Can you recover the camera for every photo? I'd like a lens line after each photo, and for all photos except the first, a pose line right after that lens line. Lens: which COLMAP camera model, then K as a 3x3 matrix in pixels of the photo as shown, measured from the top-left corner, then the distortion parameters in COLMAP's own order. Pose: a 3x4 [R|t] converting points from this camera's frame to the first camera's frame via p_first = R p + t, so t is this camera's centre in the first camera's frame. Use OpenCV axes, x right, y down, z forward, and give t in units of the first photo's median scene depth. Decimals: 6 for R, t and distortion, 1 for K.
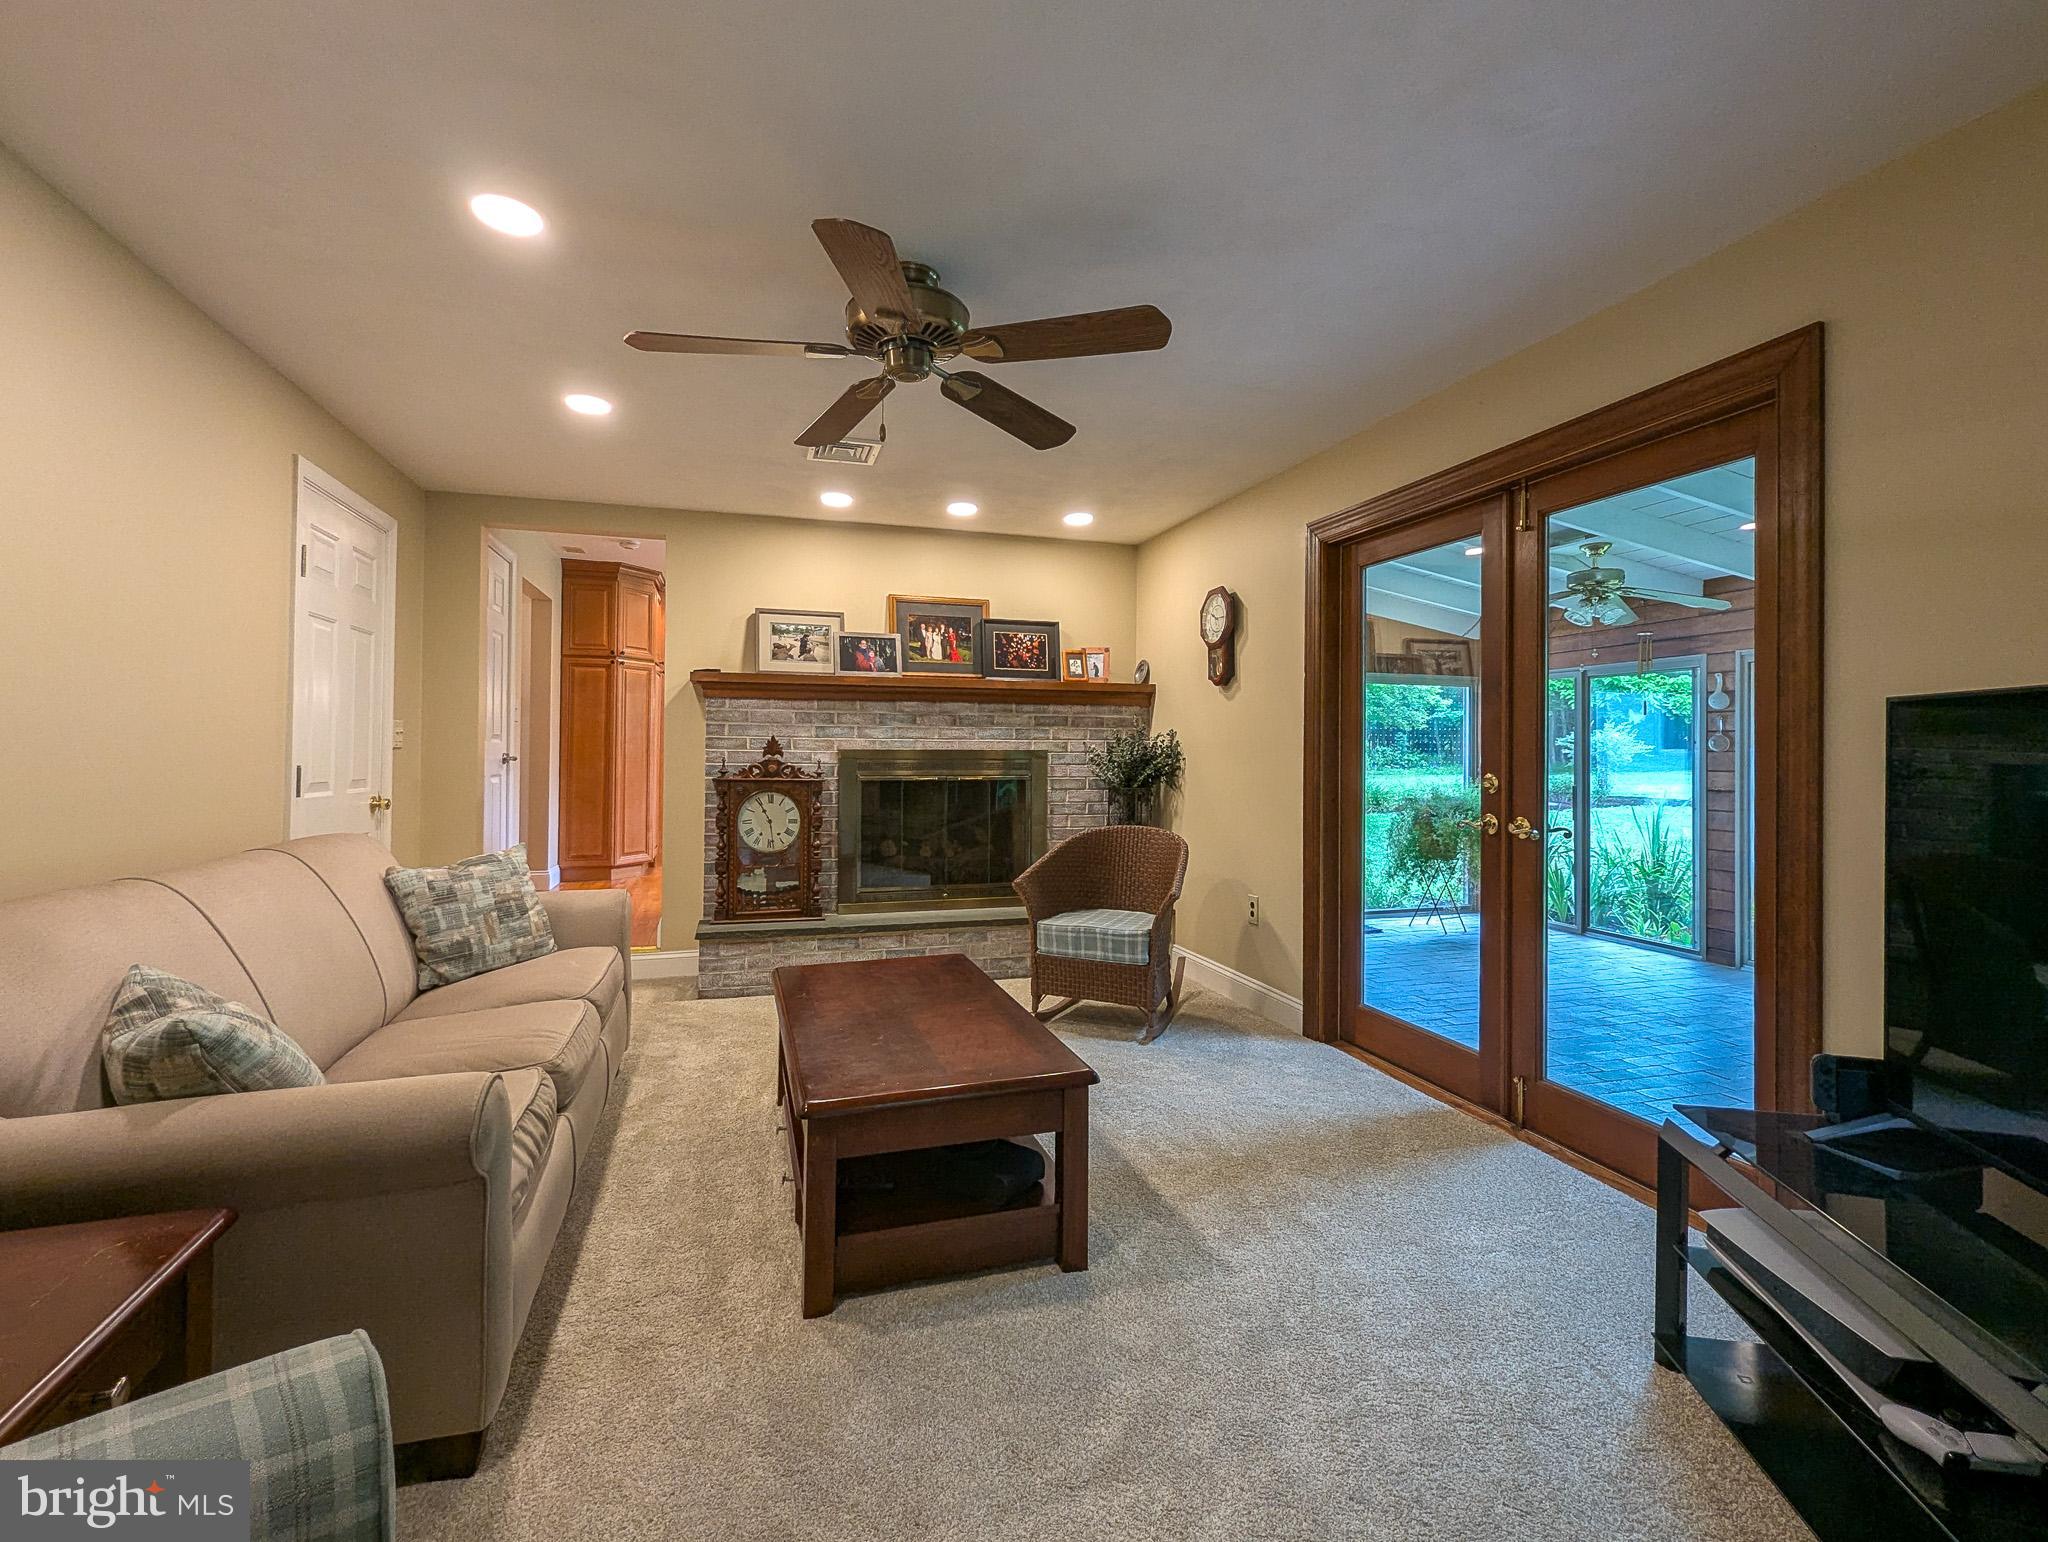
lens RADIAL K [[903.1, 0, 1020.6], [0, 903.1, 749.5], [0, 0, 1]] dist [-0.000283, -0.000066]
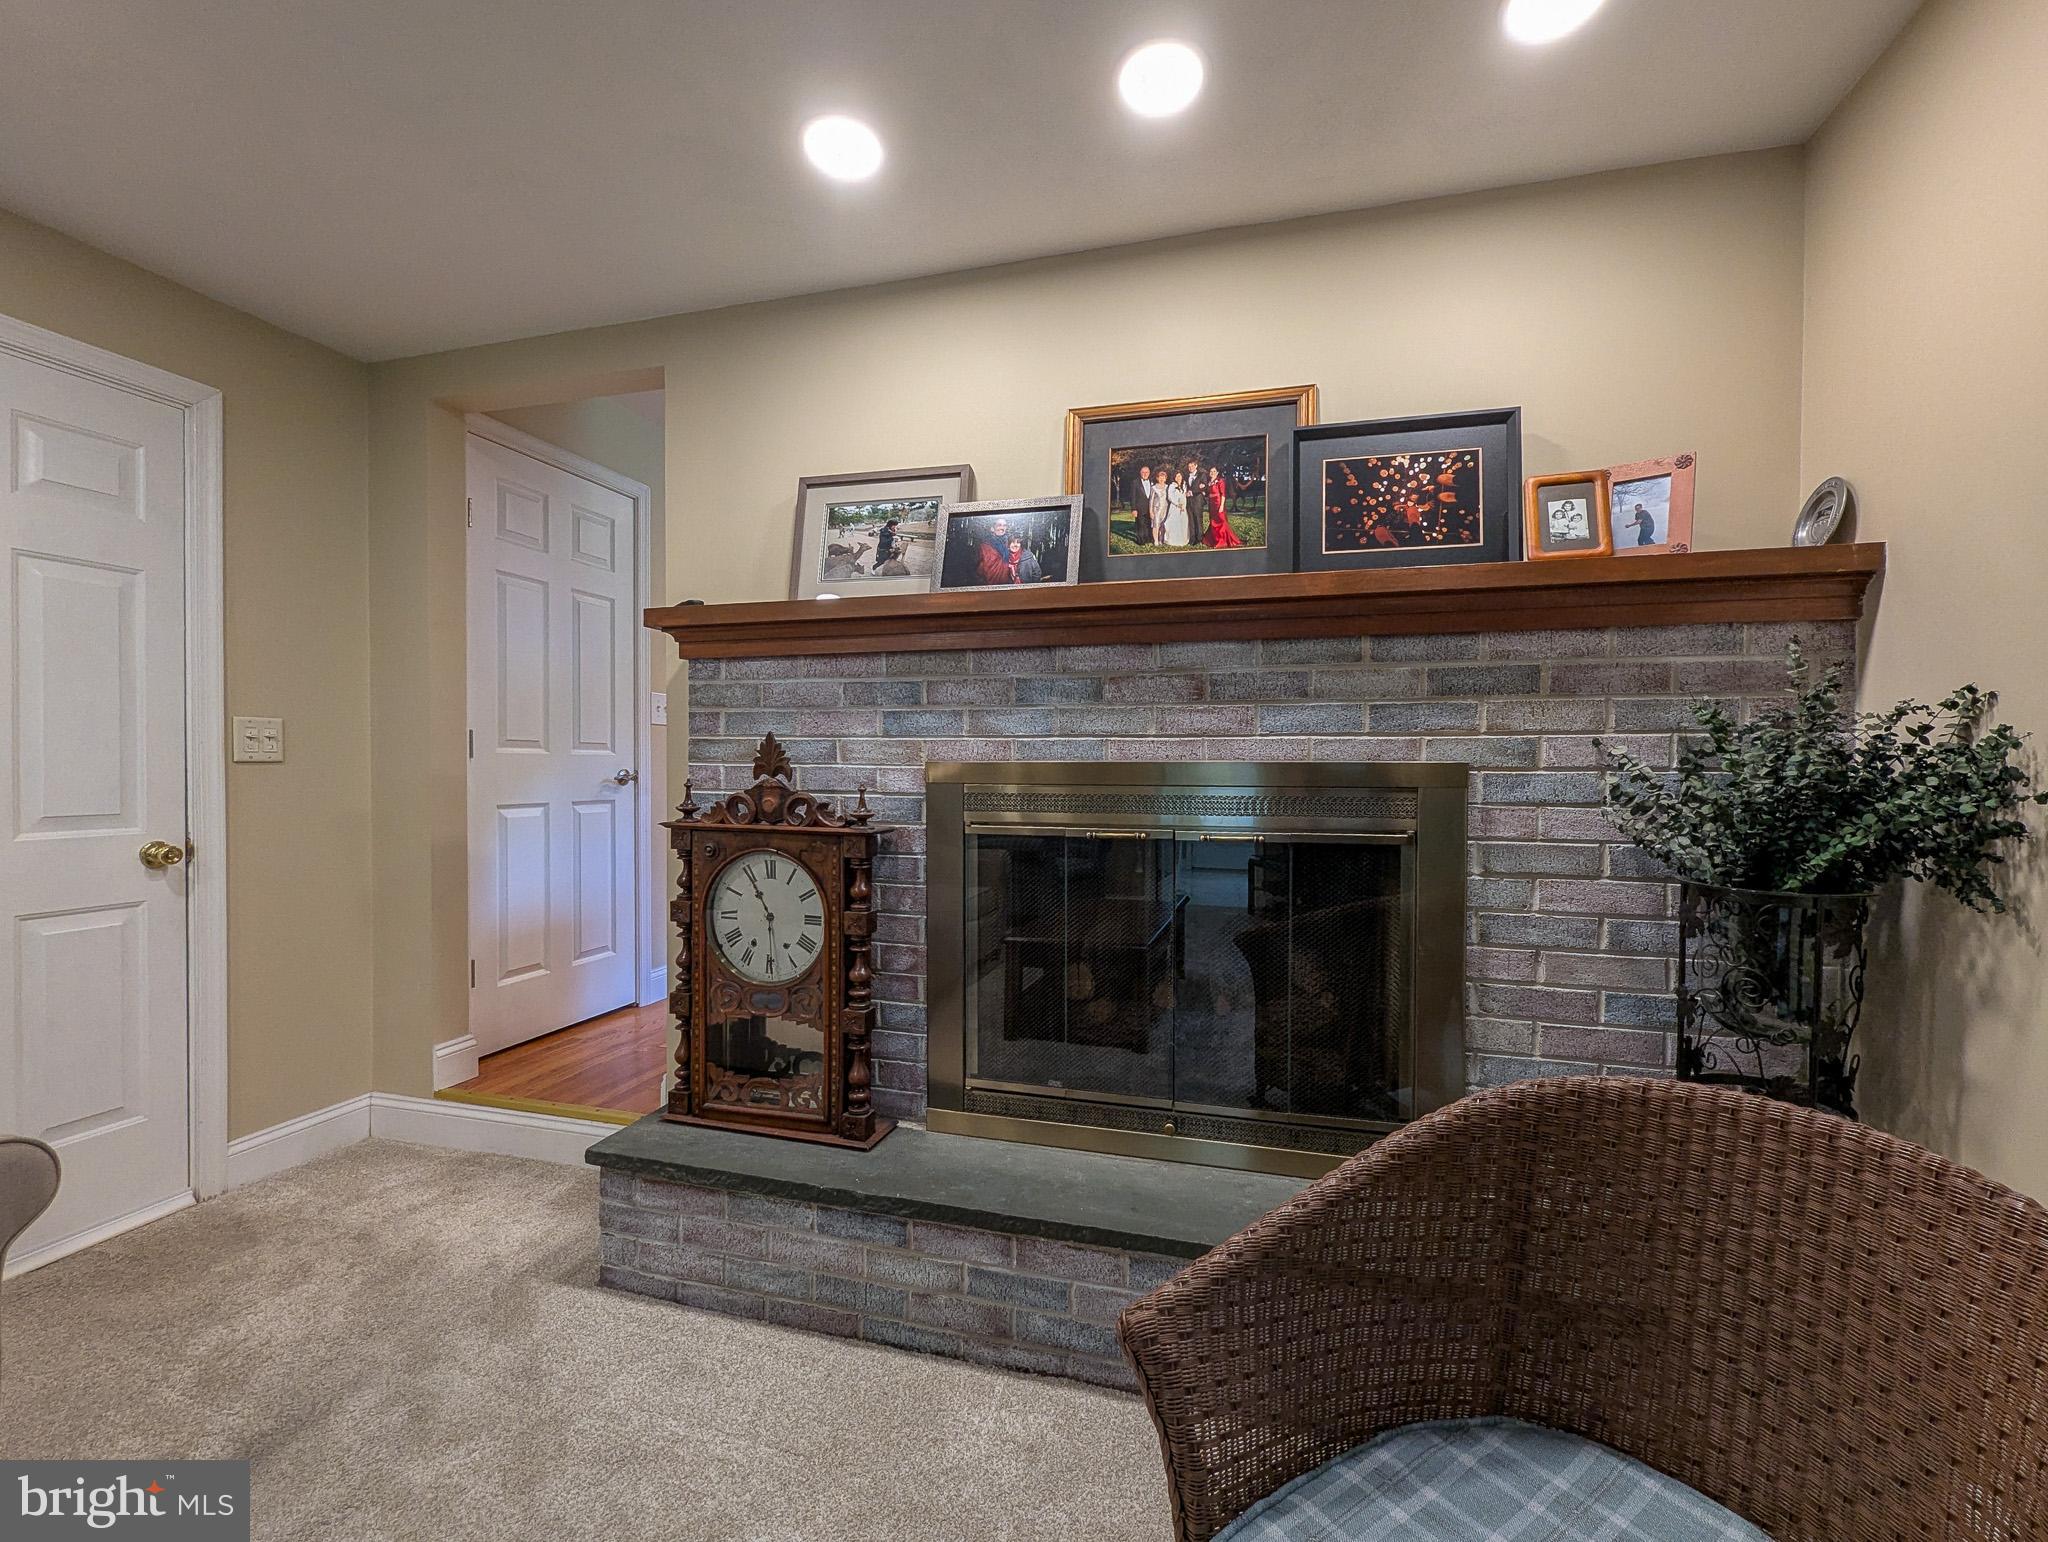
lens RADIAL K [[880.6, 0, 1037.2], [0, 880.6, 781.9], [0, 0, 1]] dist [0.001609, 0.000162]
pose [[0.838828, 0.009572, -0.544312, 0.078995], [0.001870, 0.999789, 0.020463, 0.000617], [0.544393, -0.018183, 0.838633, 0.643917]]
